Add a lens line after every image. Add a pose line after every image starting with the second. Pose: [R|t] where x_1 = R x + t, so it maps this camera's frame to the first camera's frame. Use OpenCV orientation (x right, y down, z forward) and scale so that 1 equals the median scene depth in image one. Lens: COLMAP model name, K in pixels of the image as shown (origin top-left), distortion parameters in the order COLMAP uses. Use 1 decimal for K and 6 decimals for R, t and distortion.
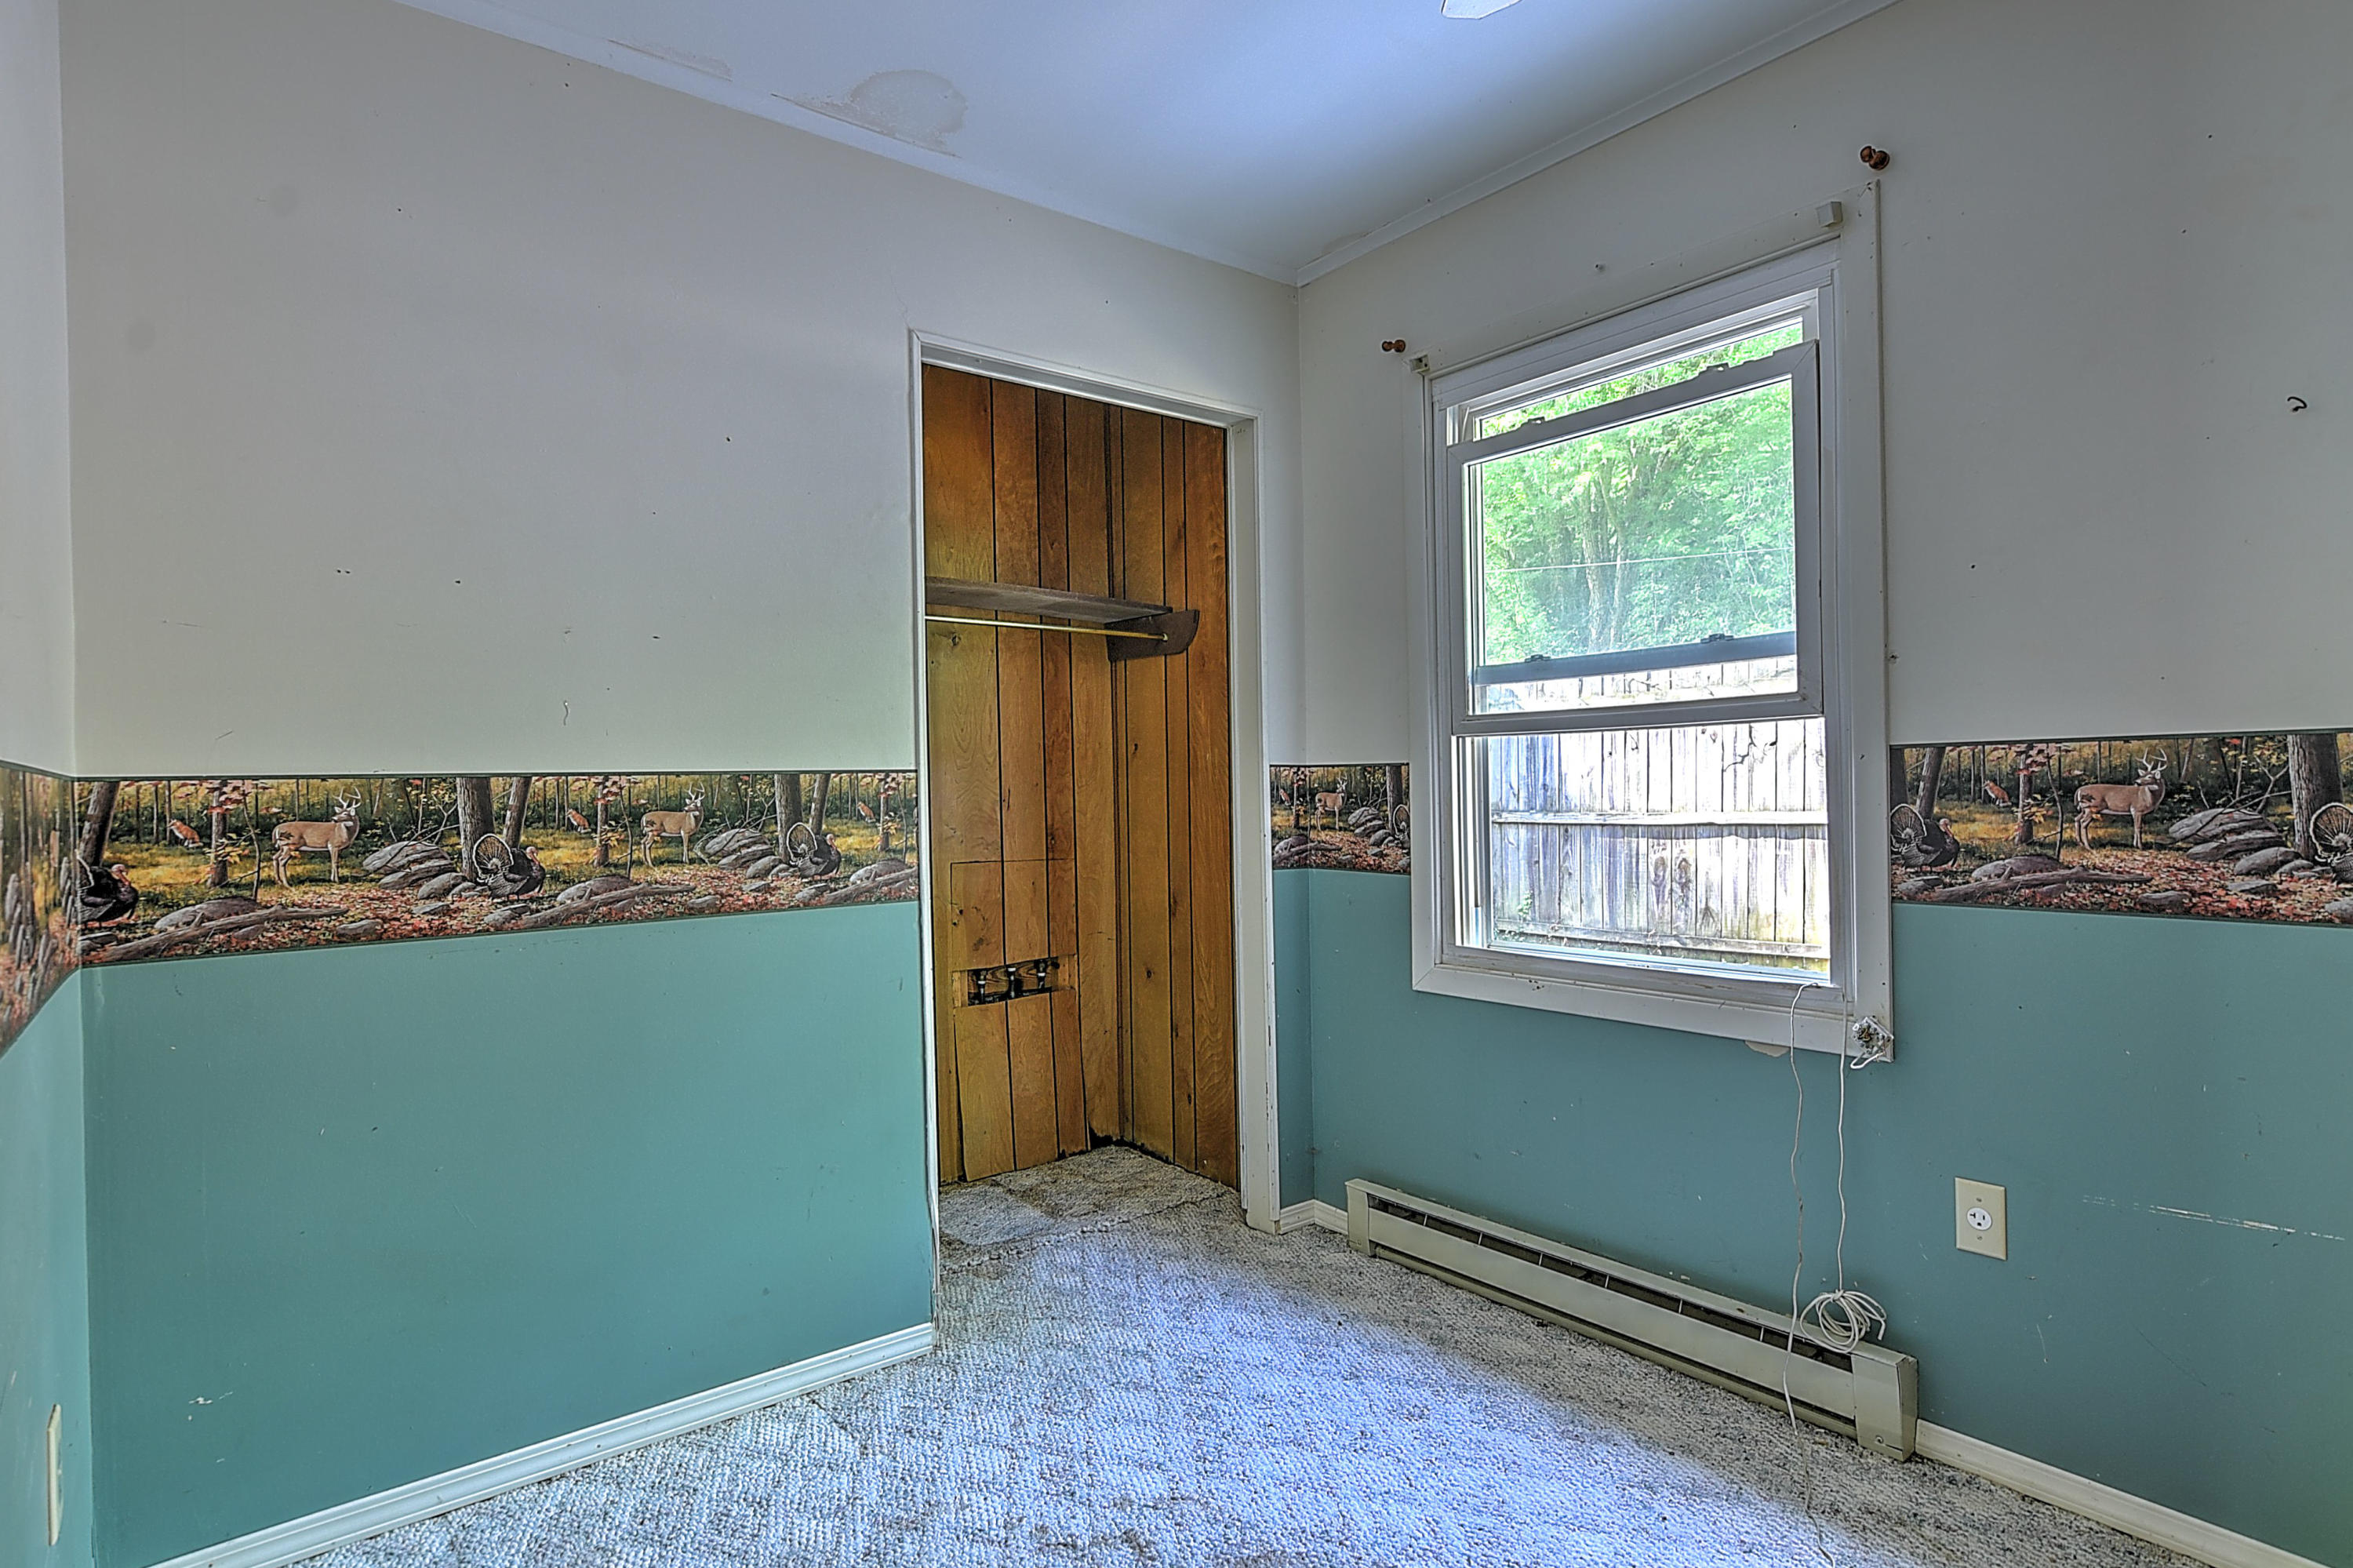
lens RADIAL K [[1212.1, 0, 1169.6], [0, 1212.1, 787.3], [0, 0, 1]] dist [-0.010491, 0.003773]
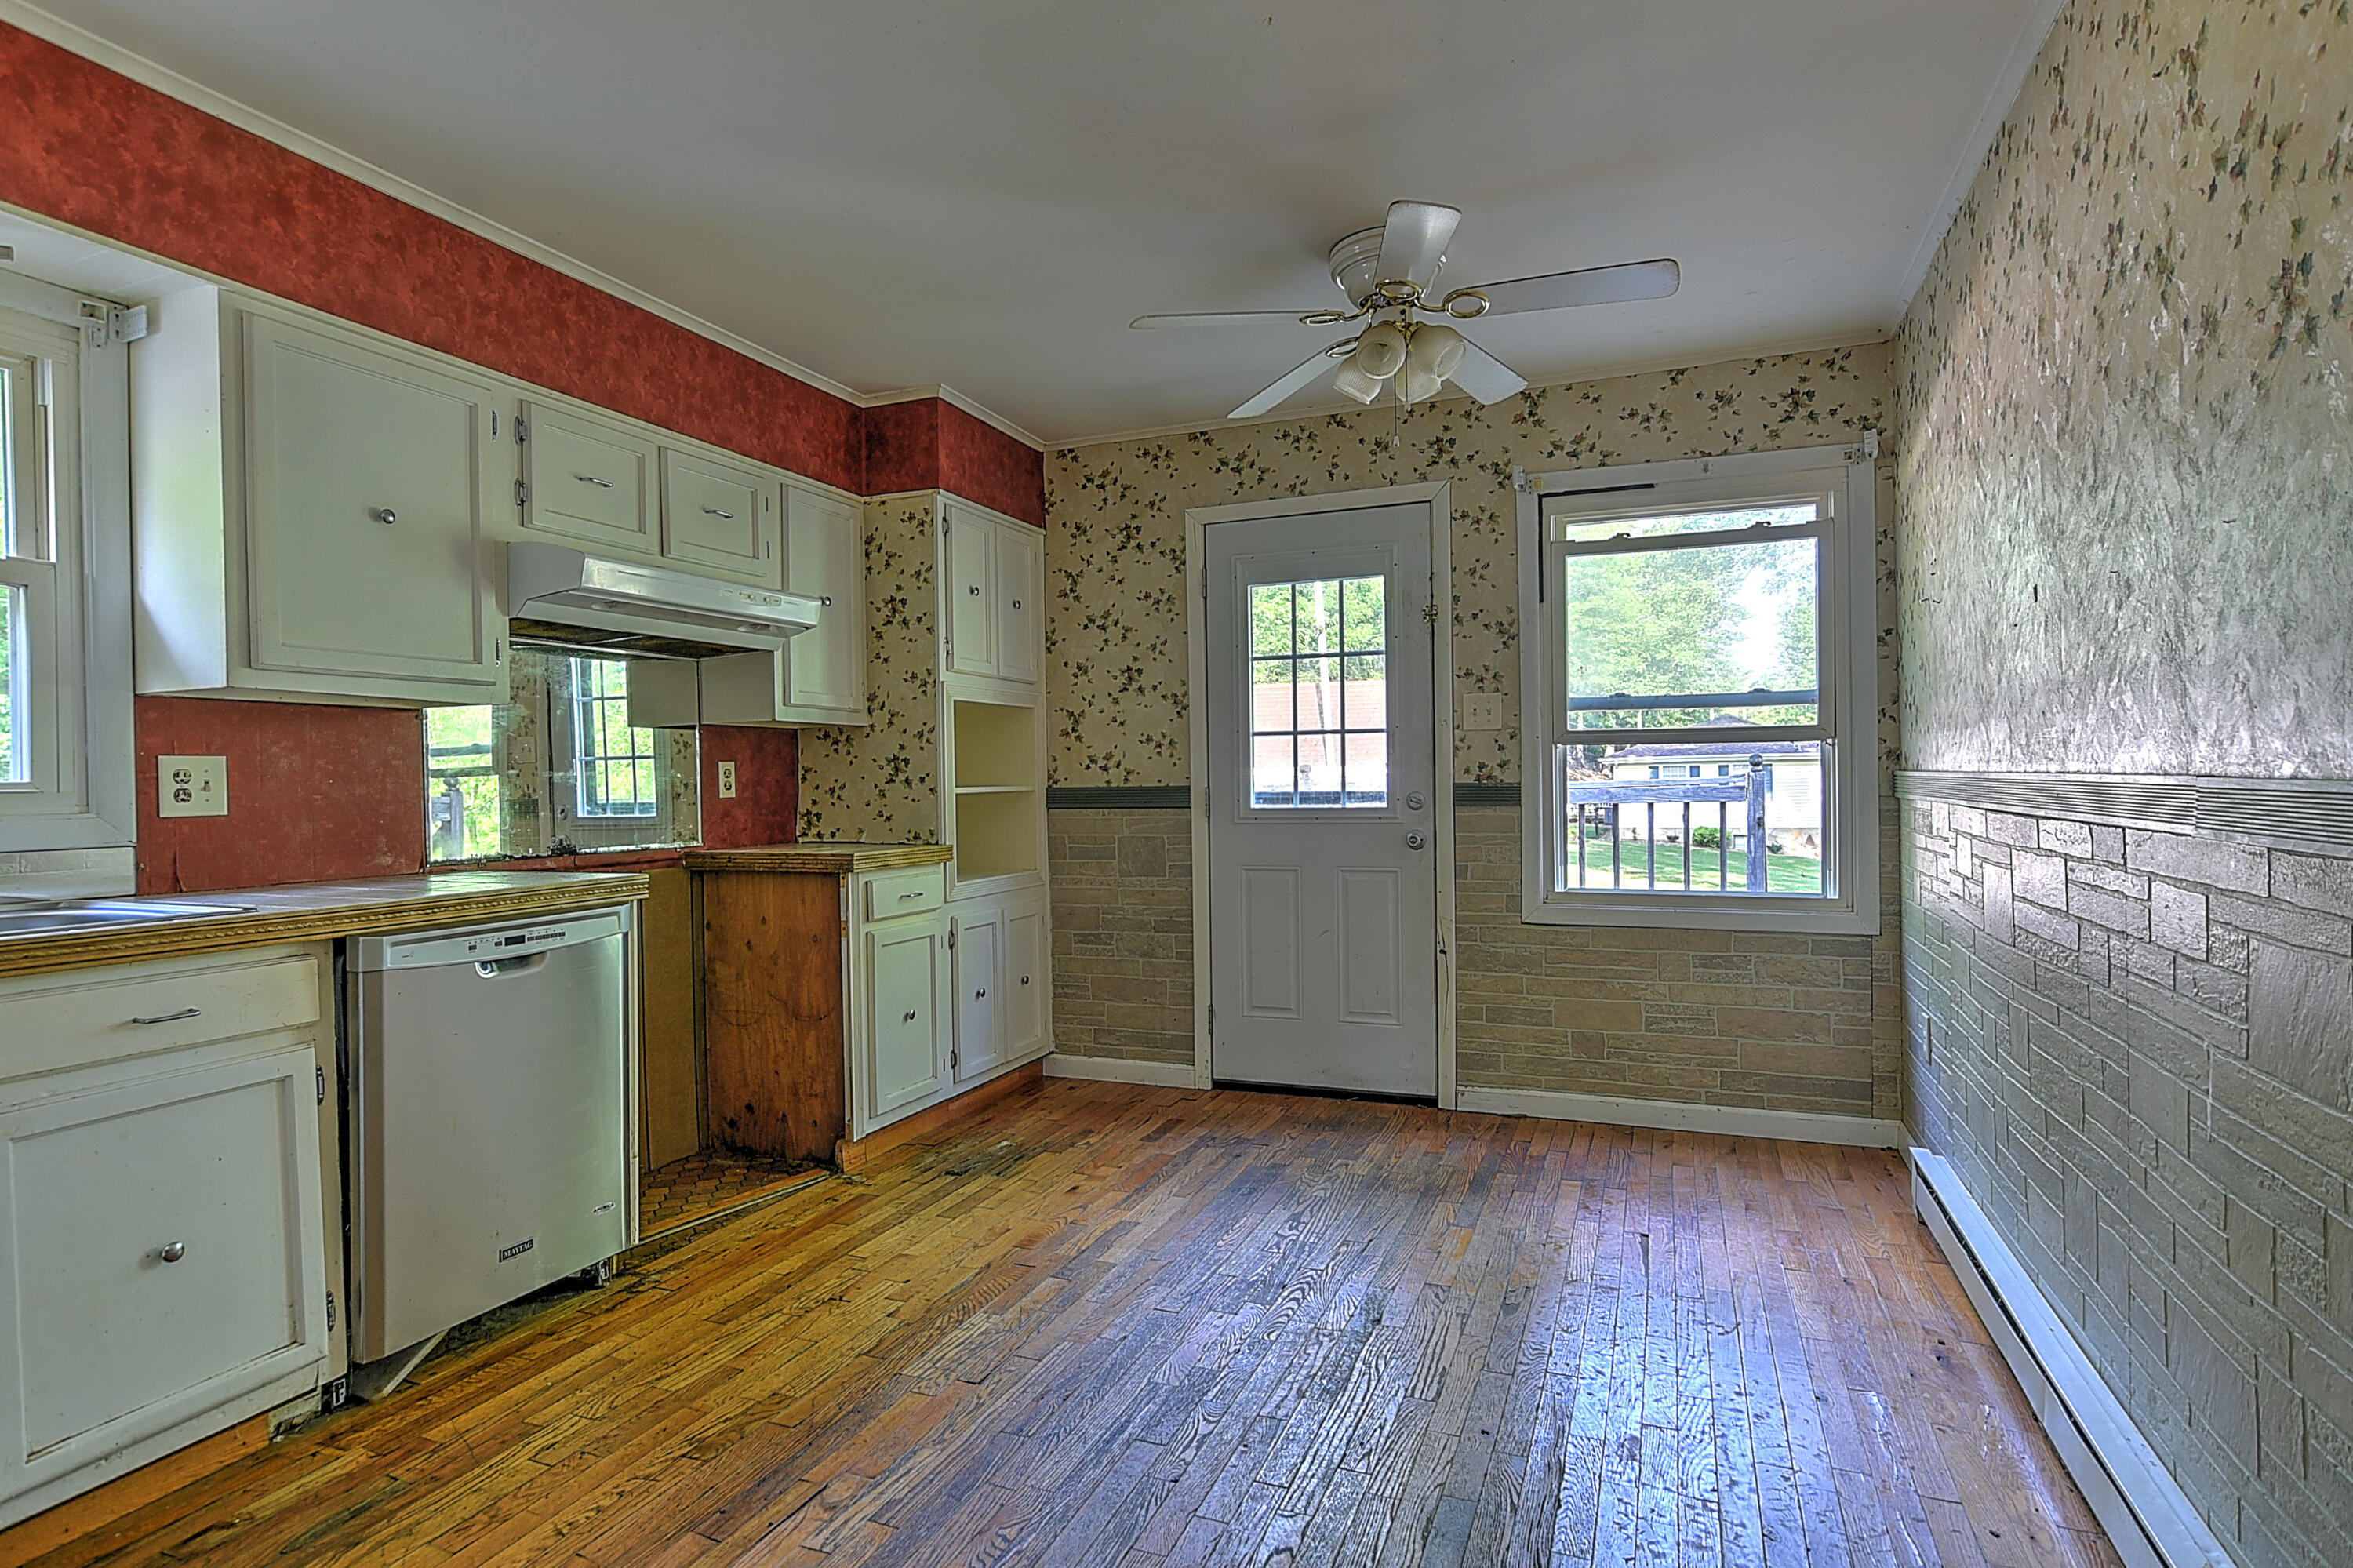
lens RADIAL K [[1212.1, 0, 1167.8], [0, 1212.1, 785.6], [0, 0, 1]] dist [-0.010491, 0.003773]
pose [[0.877271, 0.004062, 0.479979, -1.064218], [-0.001221, 0.999980, -0.006232, 0.017234], [-0.479995, 0.004881, 0.877258, -0.048171]]
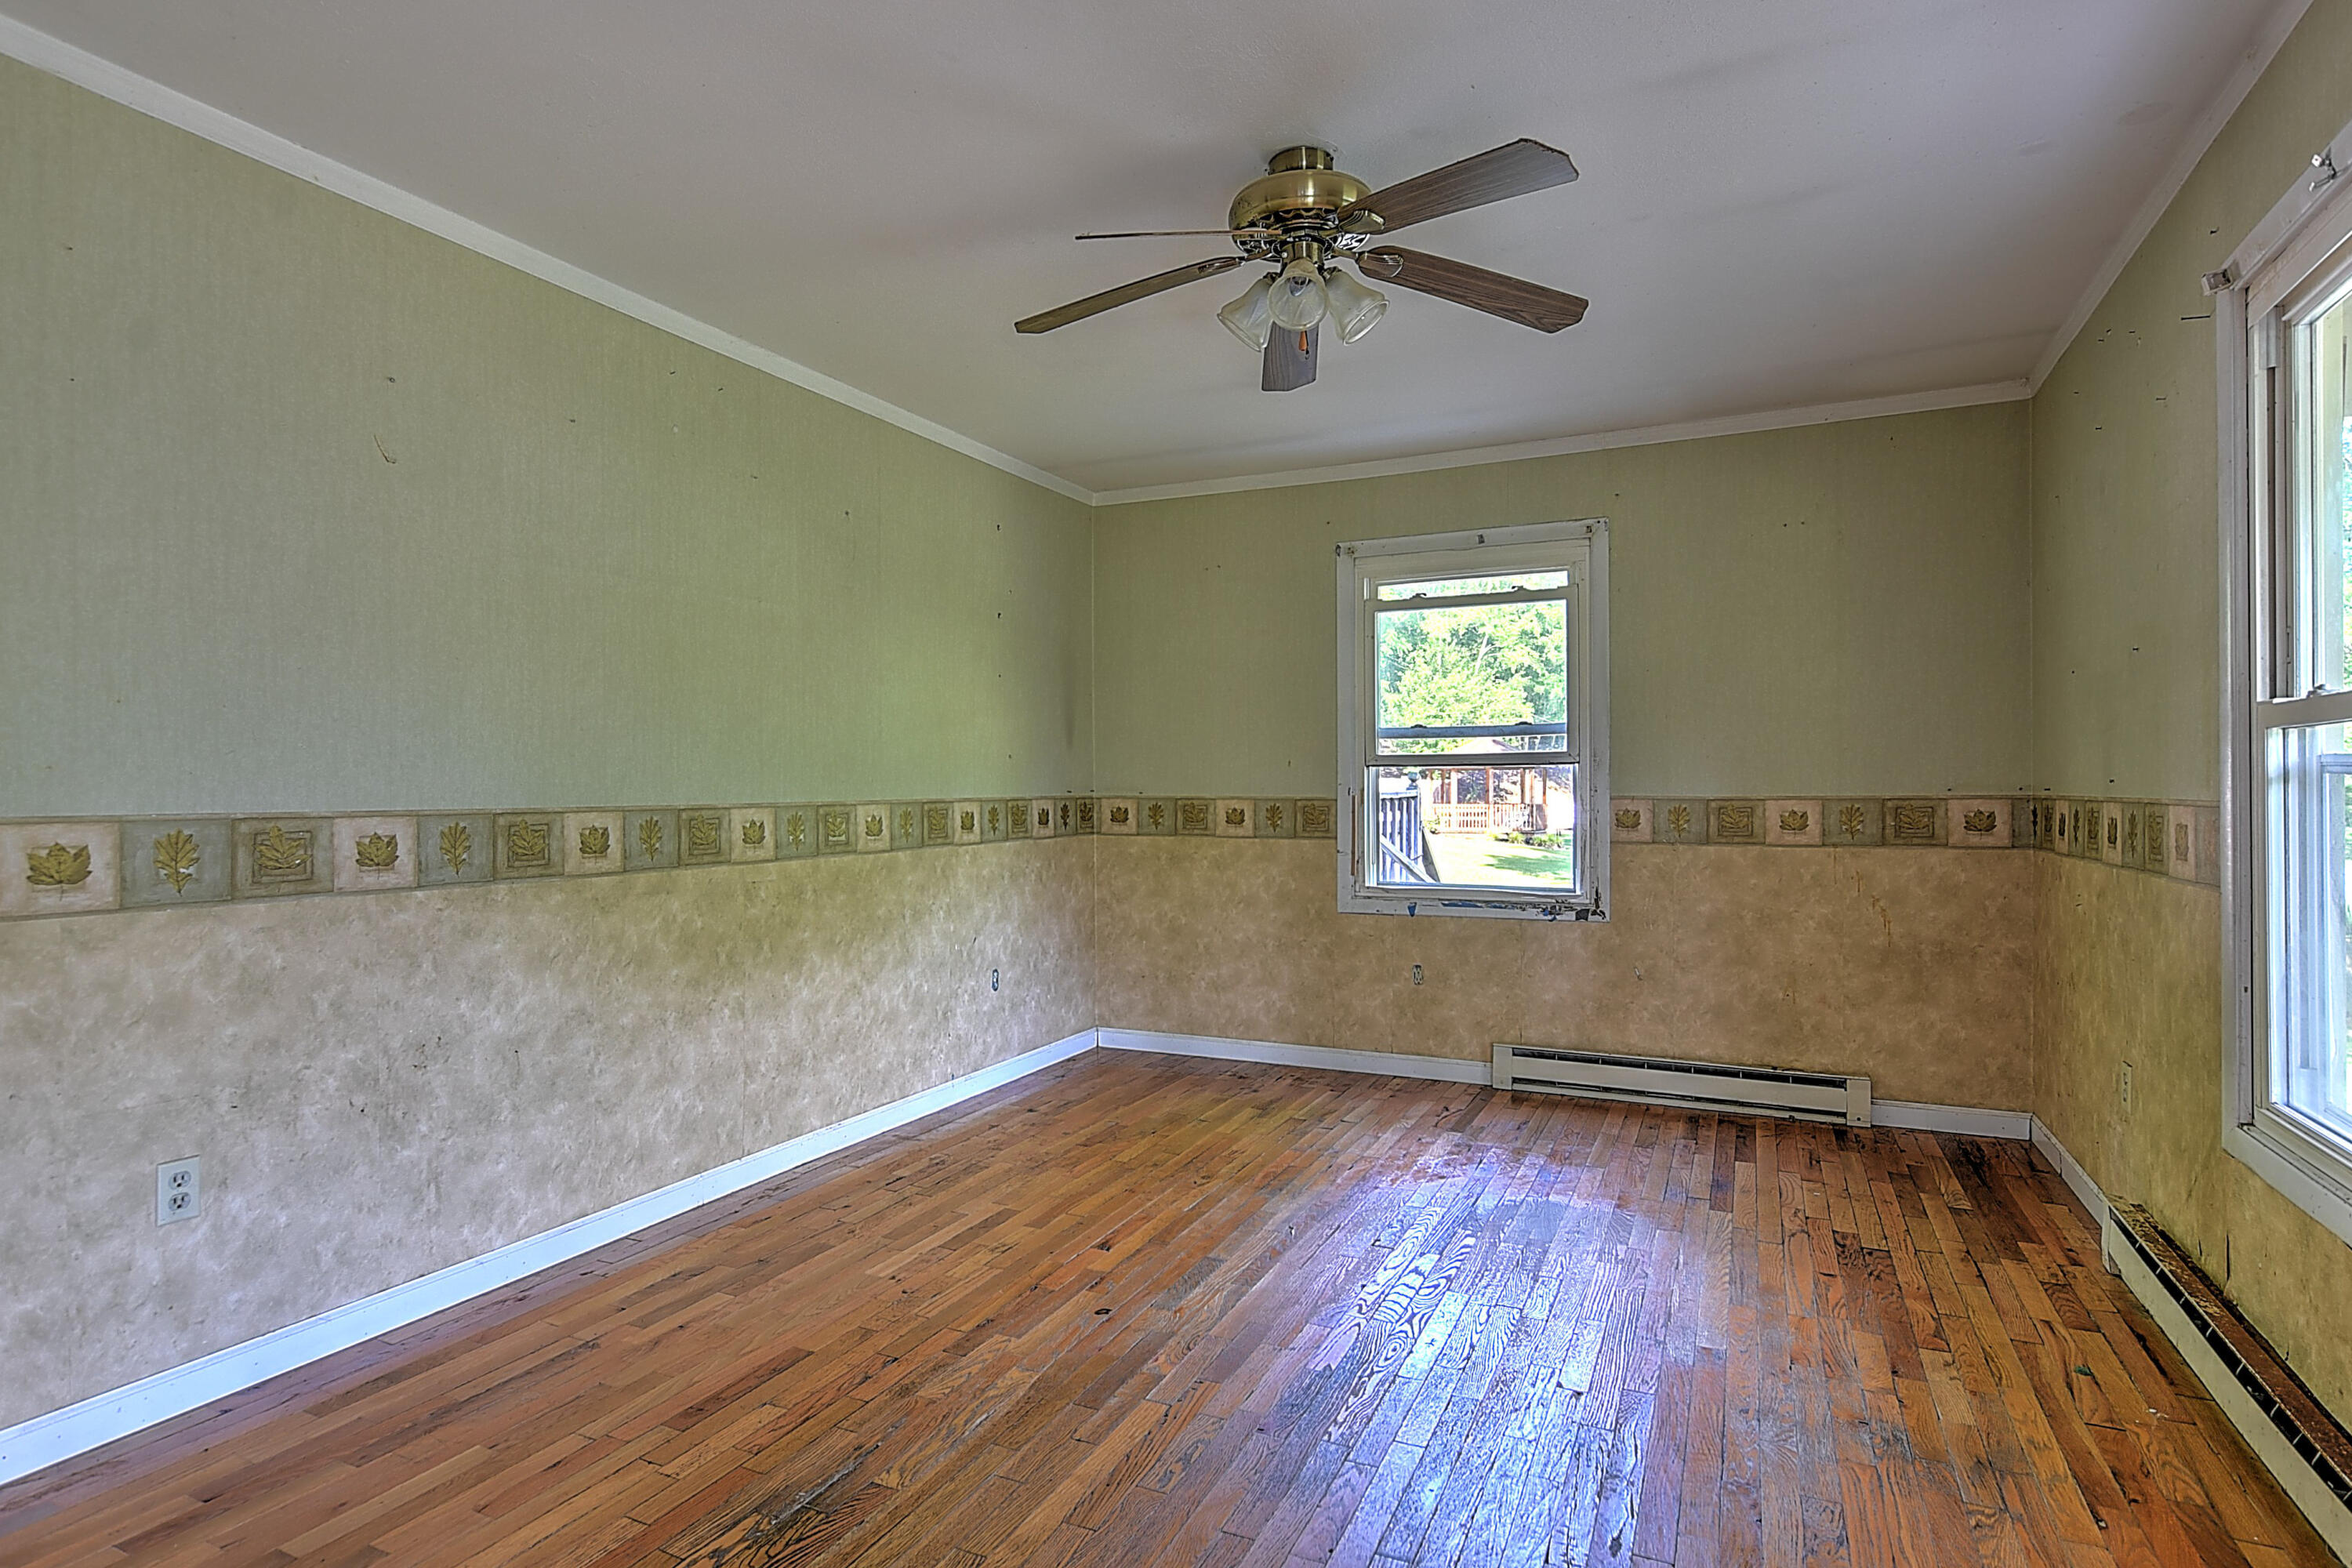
lens RADIAL K [[1211.6, 0, 1163.0], [0, 1211.6, 786.1], [0, 0, 1]] dist [-0.010491, 0.003773]
pose [[0.895783, 0.019701, 0.444056, -0.997009], [-0.009998, 0.999658, -0.024183, 0.036329], [-0.444380, 0.017223, 0.895673, -0.538609]]
